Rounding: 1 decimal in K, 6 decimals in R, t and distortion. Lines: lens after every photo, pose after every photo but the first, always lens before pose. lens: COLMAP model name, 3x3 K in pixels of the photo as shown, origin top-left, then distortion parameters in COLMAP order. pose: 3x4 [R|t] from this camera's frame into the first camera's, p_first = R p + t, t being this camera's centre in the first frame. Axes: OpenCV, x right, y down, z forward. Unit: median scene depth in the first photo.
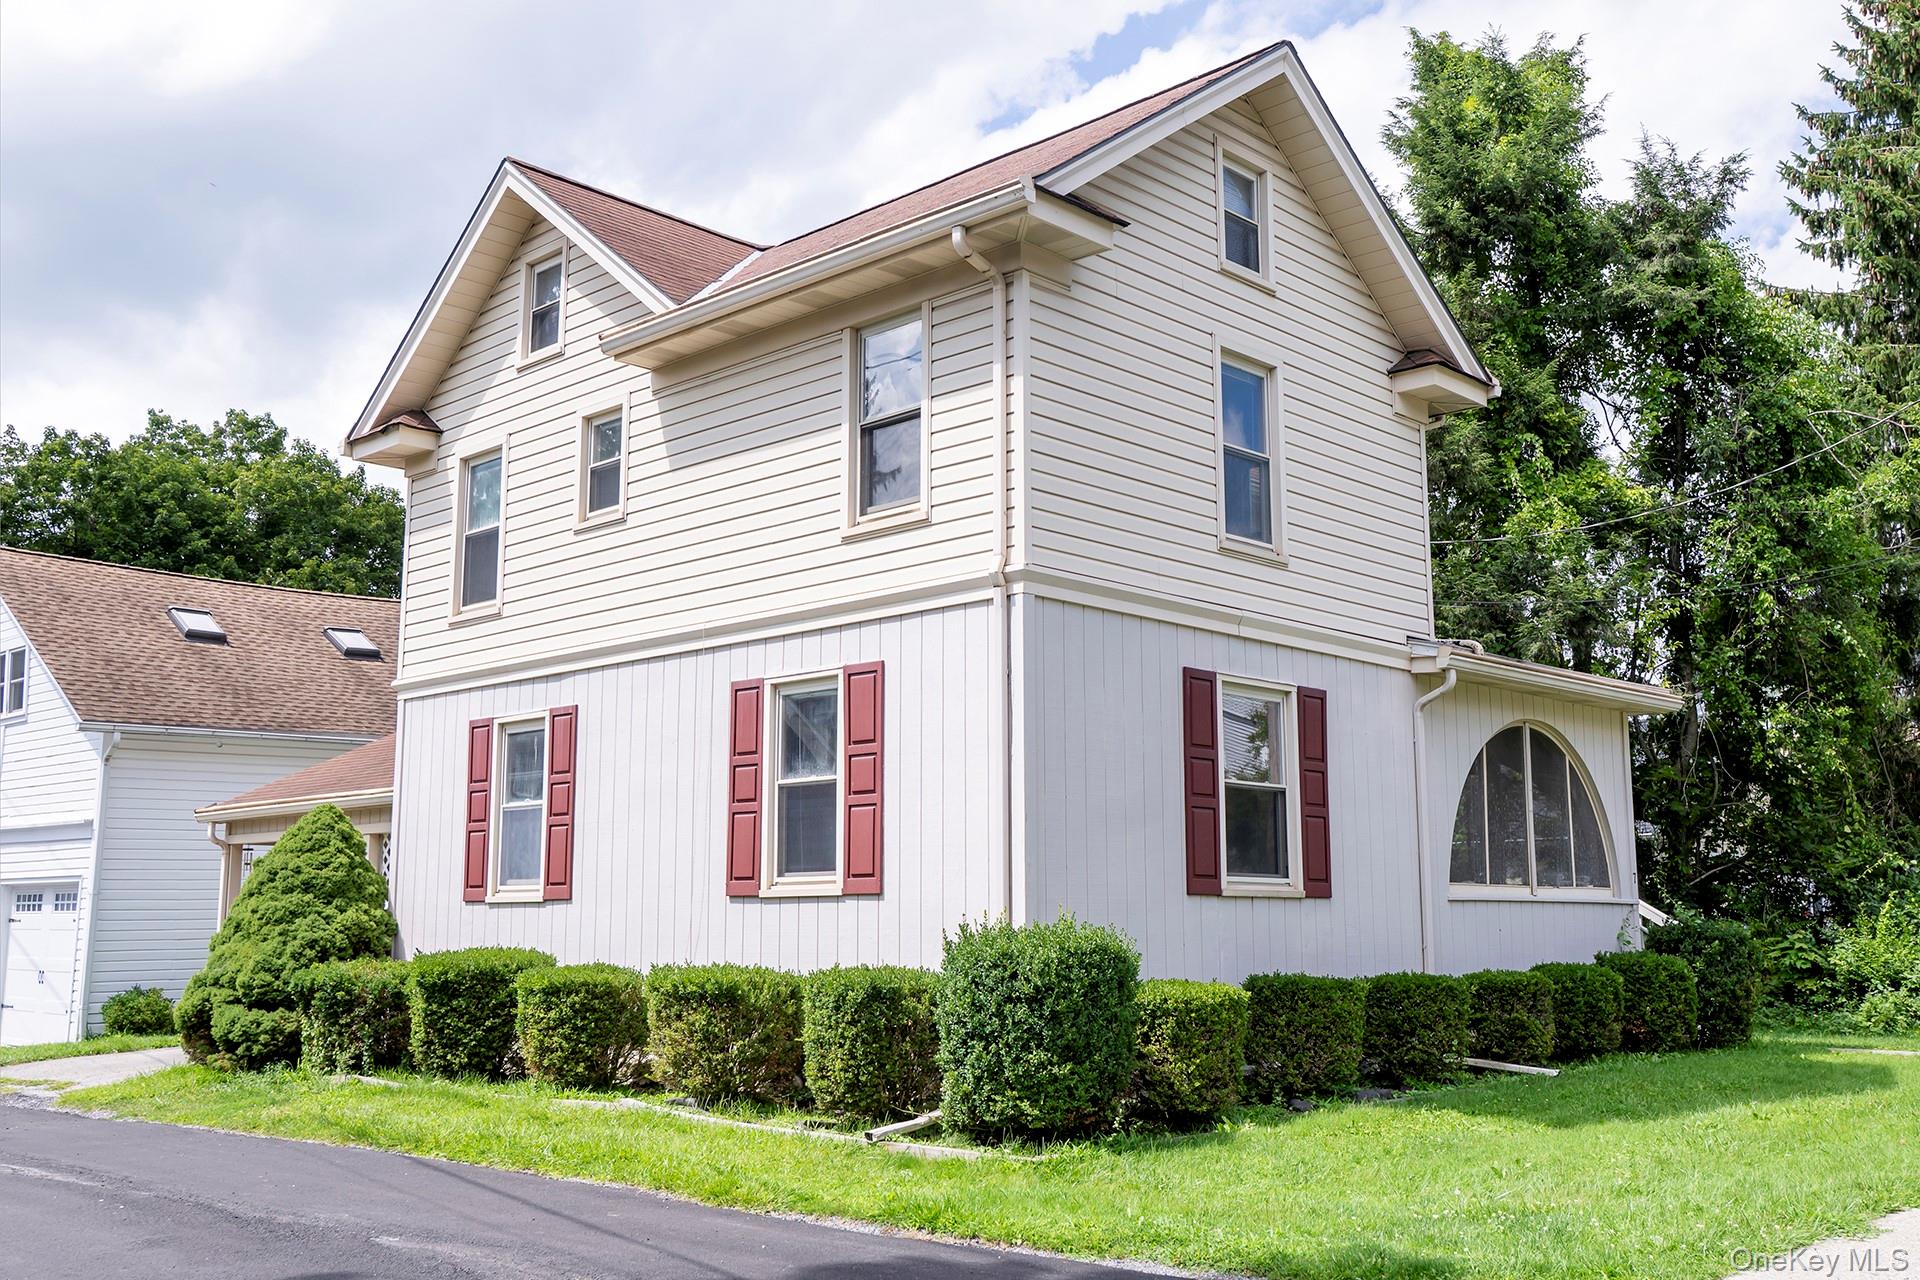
lens RADIAL K [[1802.3, 0, 960.0], [0, 1802.3, 640.0], [0, 0, 1]] dist [-0.004464, -0.009563]
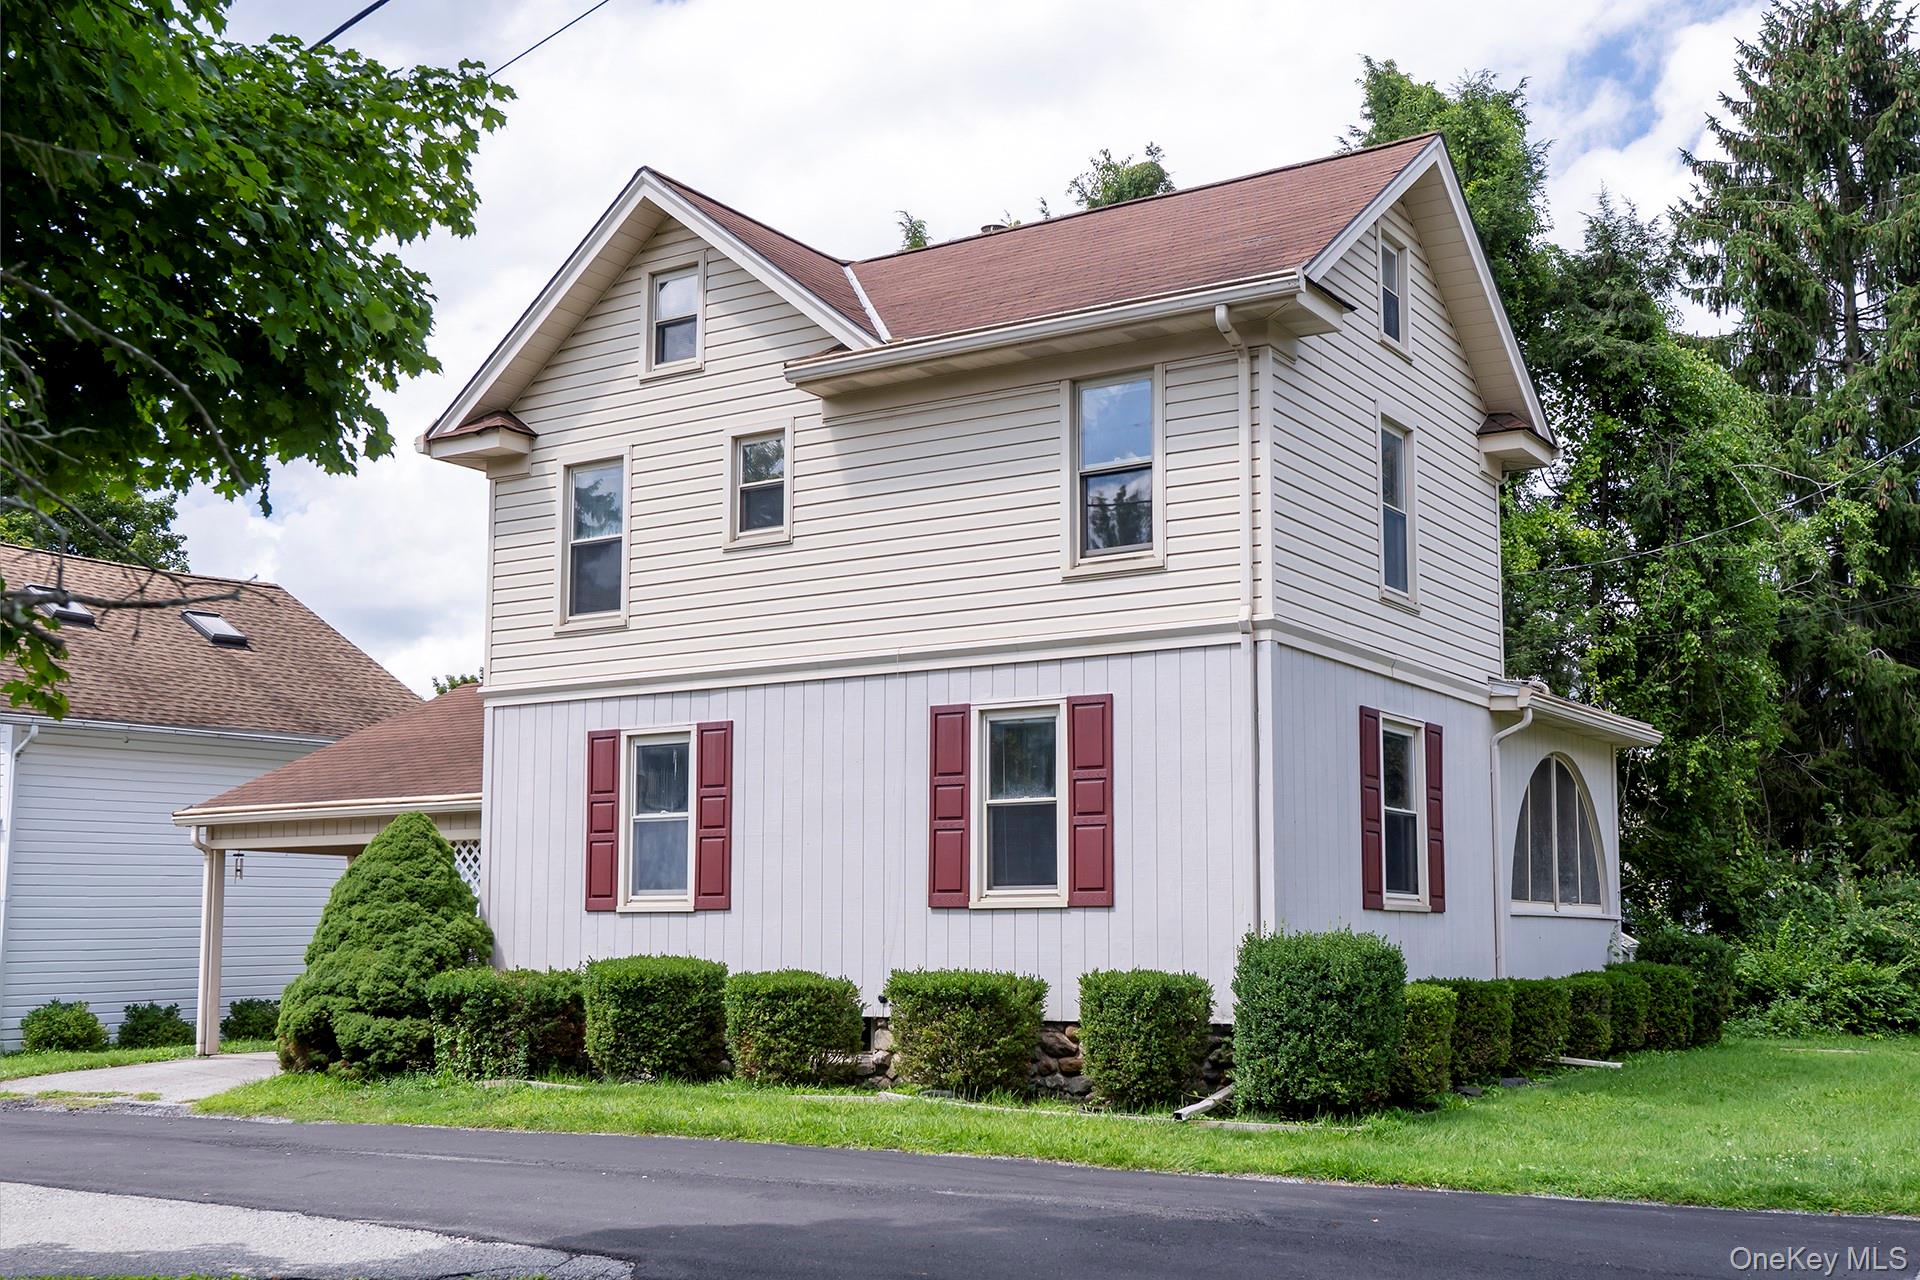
lens RADIAL K [[2036.5, 0, 965.9], [0, 2036.5, 731.7], [0, 0, 1]] dist [-0.005737, -0.018015]
pose [[0.981102, 0.023116, 0.192106, -0.305609], [-0.033406, 0.998165, 0.050498, -0.020753], [-0.190587, -0.055961, 0.980074, -0.161409]]
